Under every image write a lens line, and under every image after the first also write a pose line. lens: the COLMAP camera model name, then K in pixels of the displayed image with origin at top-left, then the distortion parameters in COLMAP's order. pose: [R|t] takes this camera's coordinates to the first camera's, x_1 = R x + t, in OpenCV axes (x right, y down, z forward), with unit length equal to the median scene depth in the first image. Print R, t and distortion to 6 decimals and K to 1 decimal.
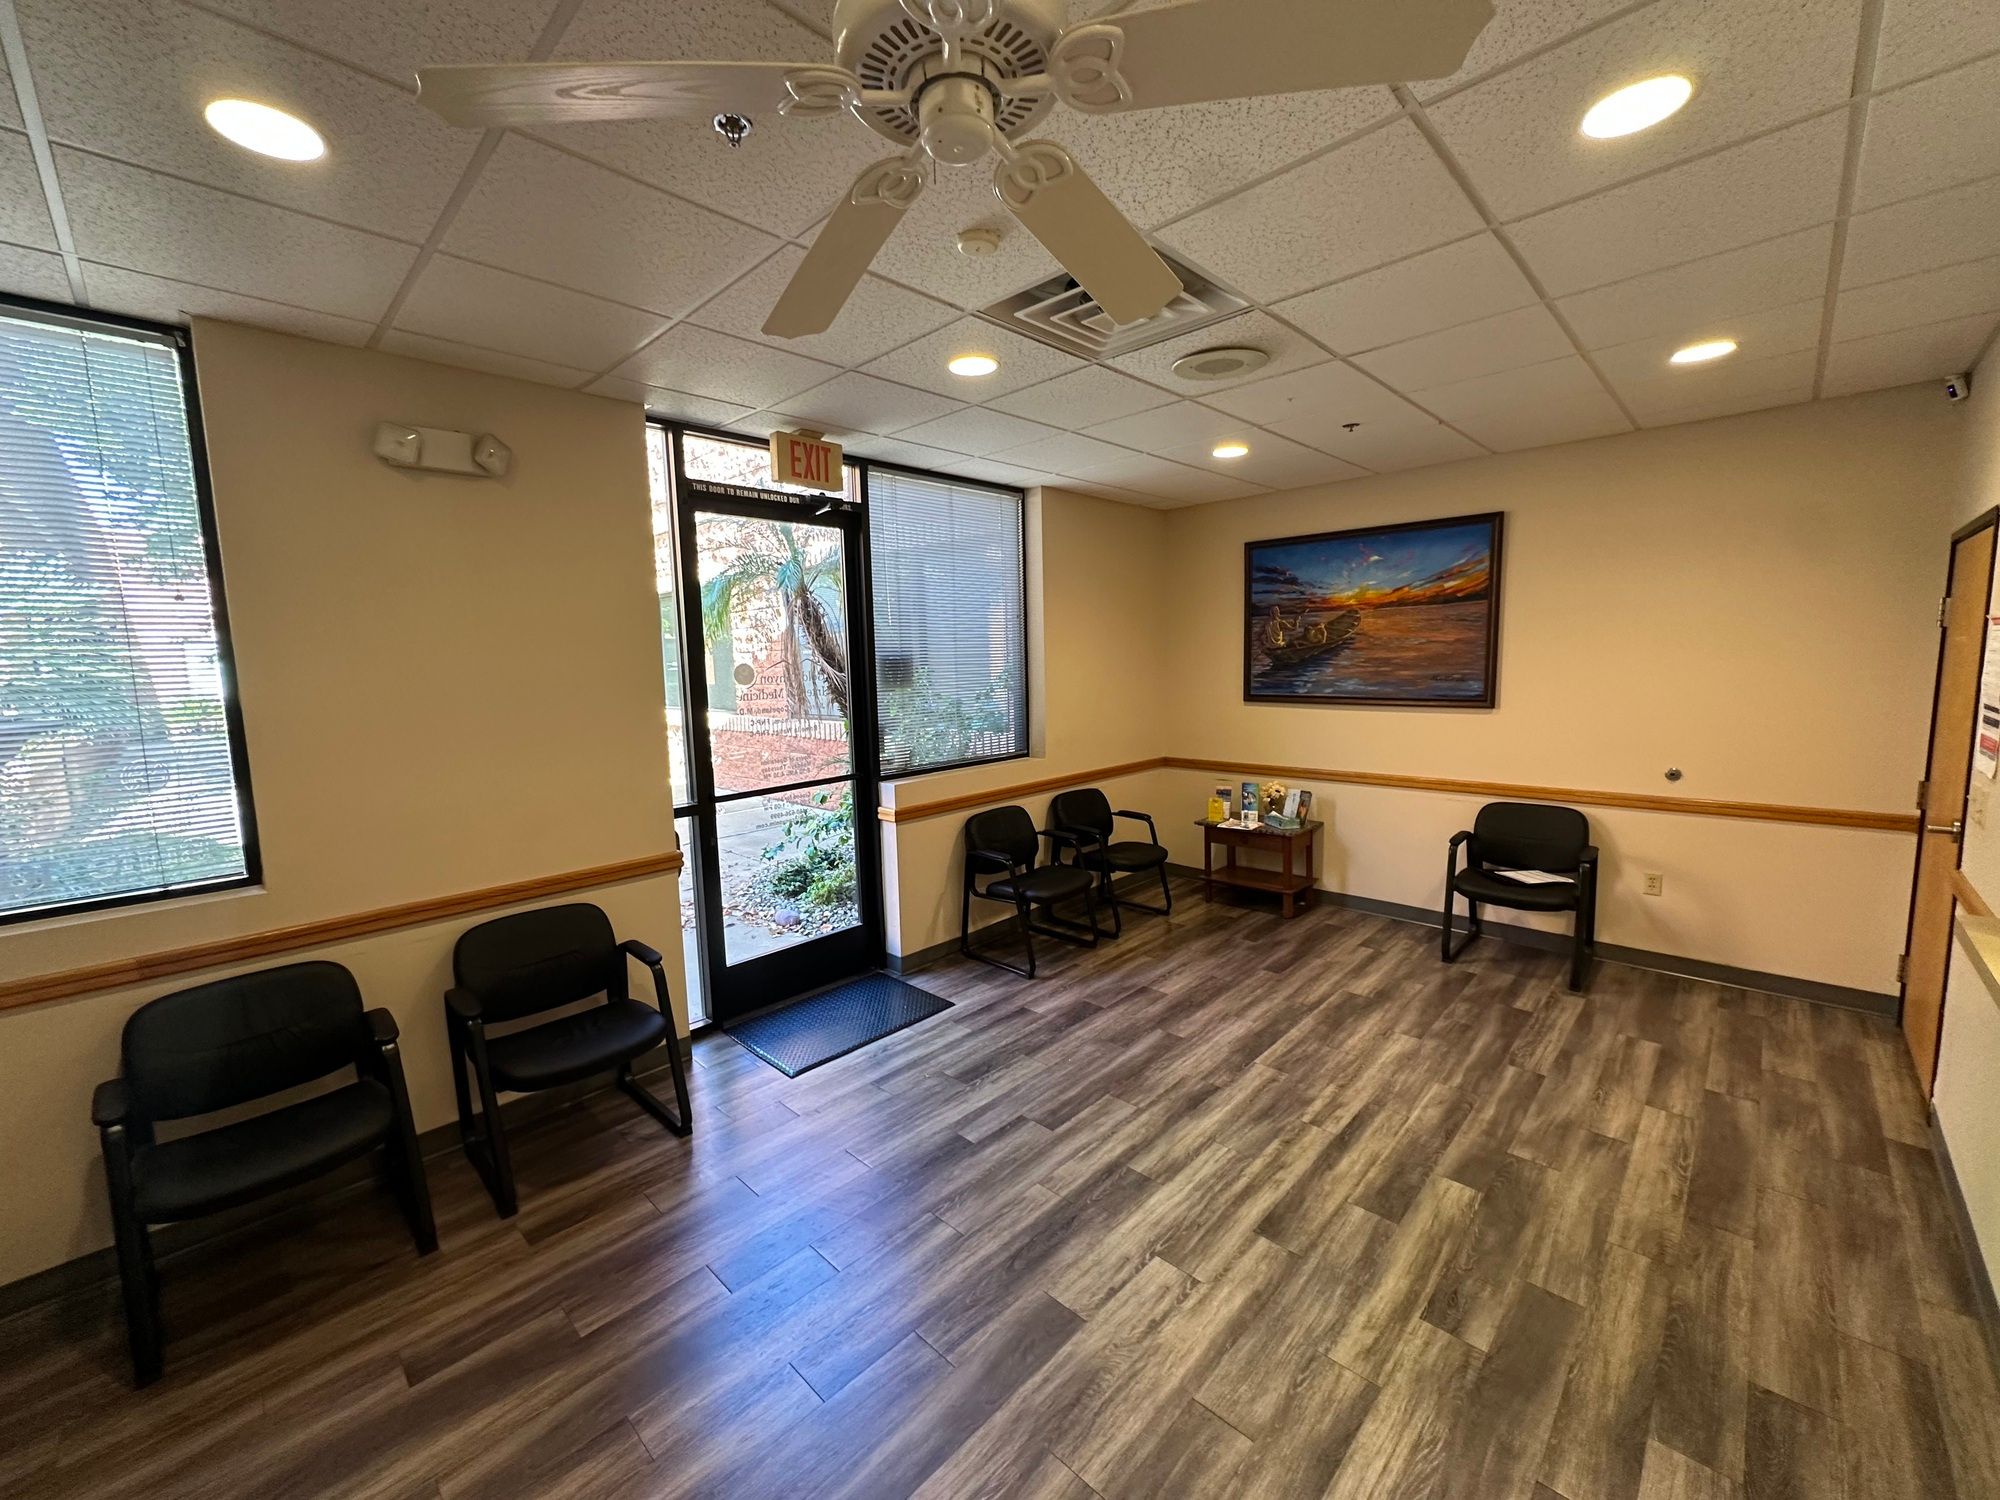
lens RADIAL K [[800.5, 0, 1002.4], [0, 800.5, 746.9], [0, 0, 1]] dist [-0.002222, 0.000052]
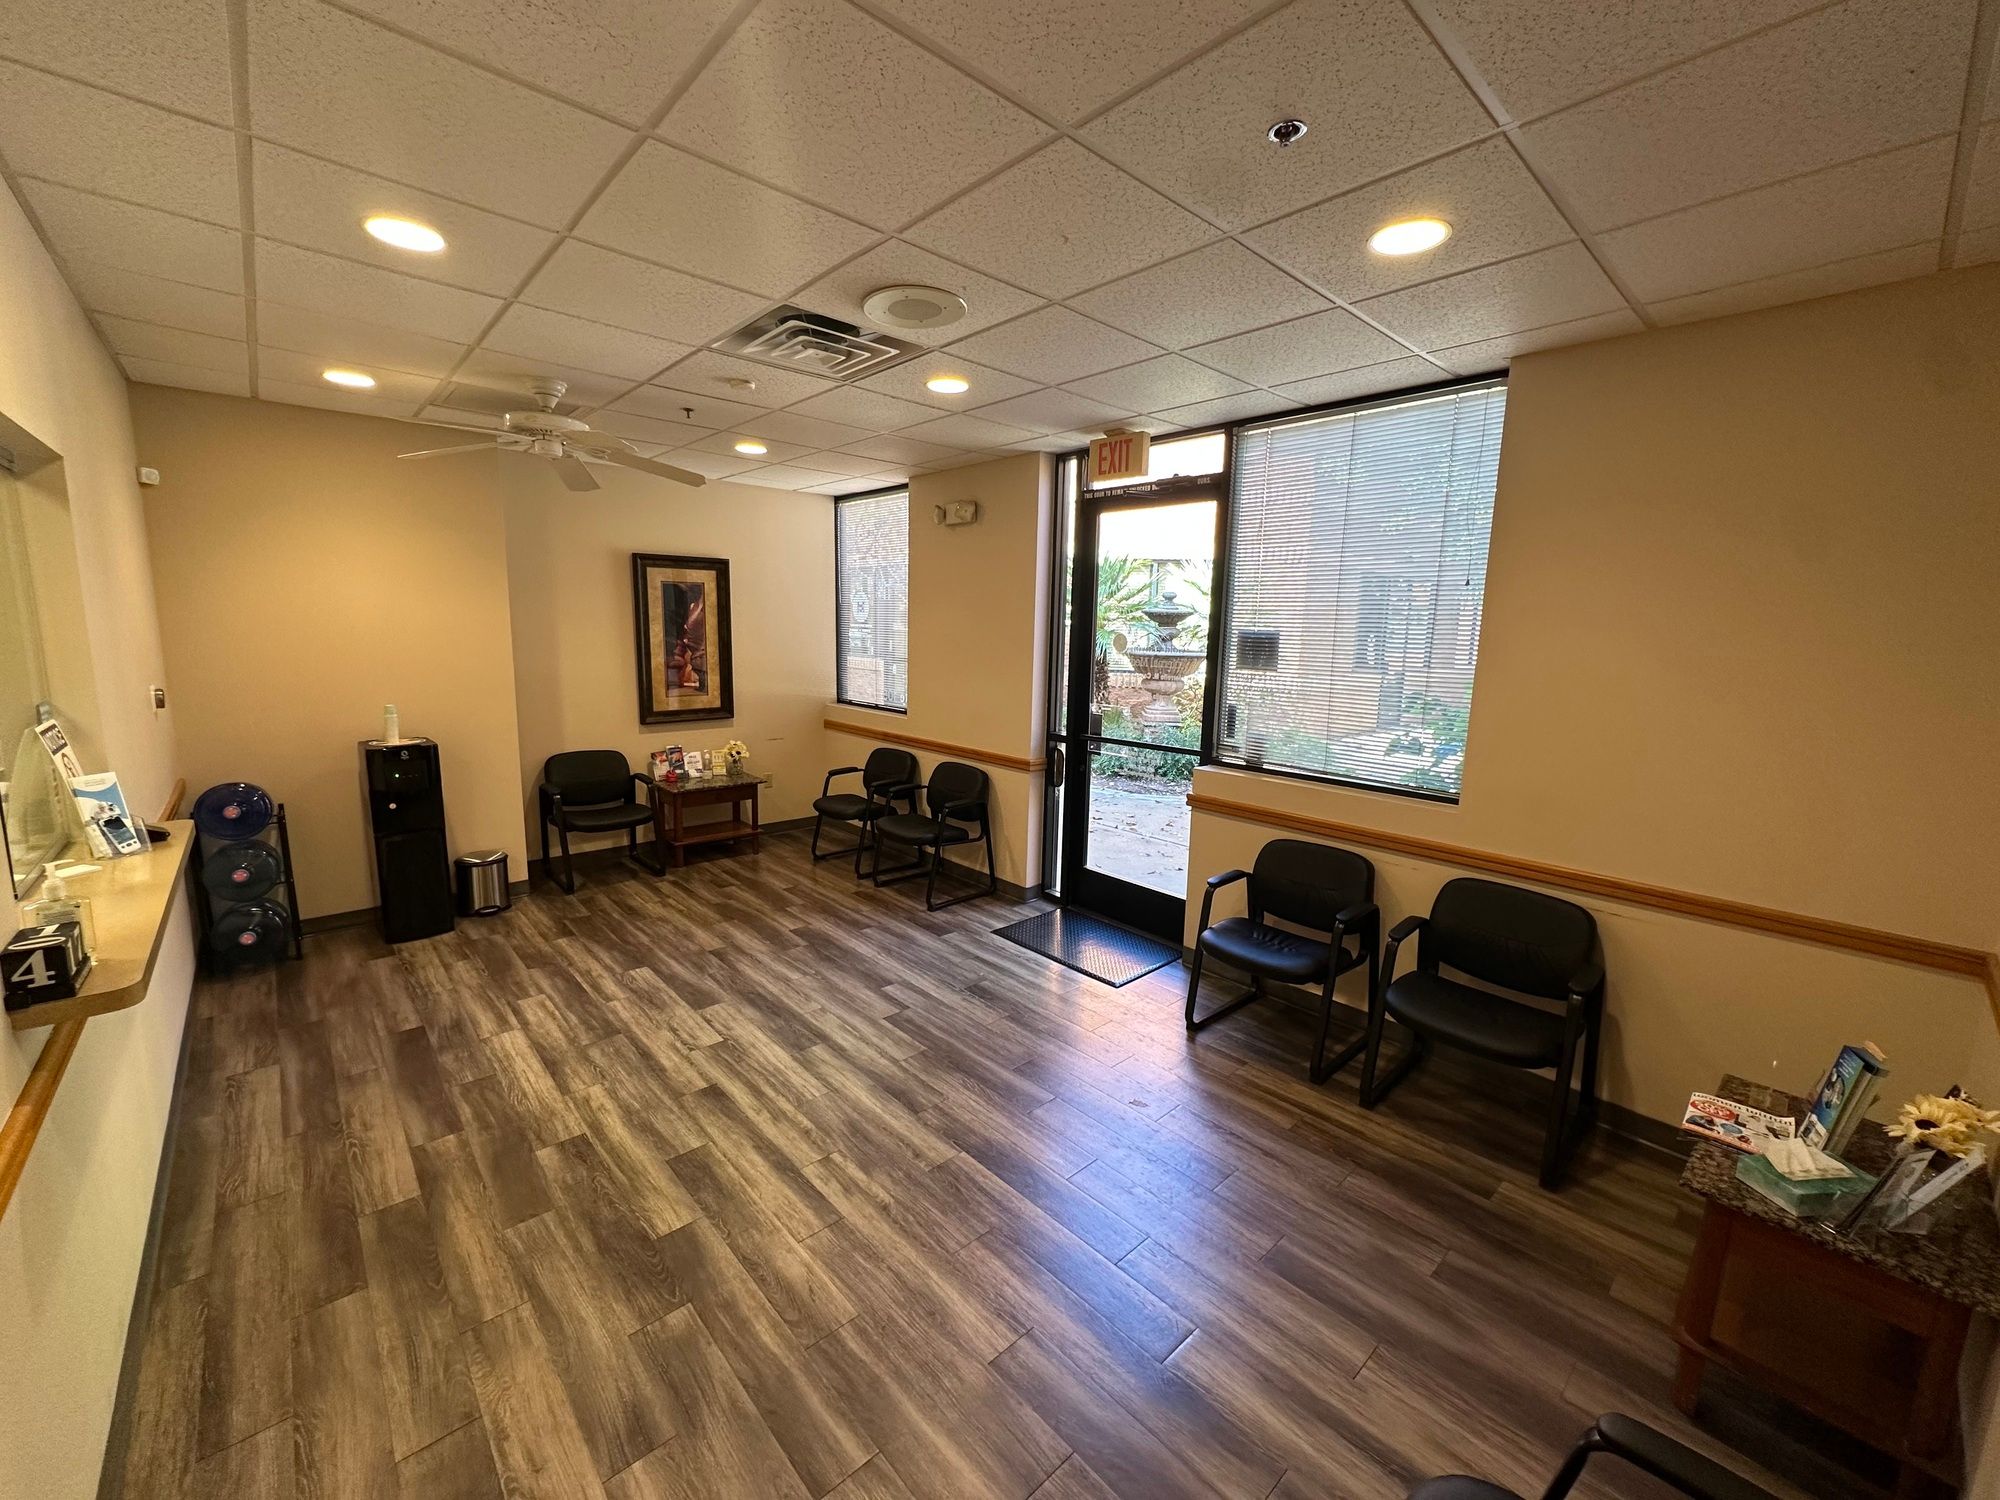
lens RADIAL K [[800.5, 0, 1002.5], [0, 800.5, 748.6], [0, 0, 1]] dist [-0.002222, 0.000052]
pose [[-0.064596, 0.179270, -0.981677, 1.345732], [-0.132428, 0.973491, 0.186489, -0.203248], [0.989085, 0.142048, -0.039143, 1.327637]]
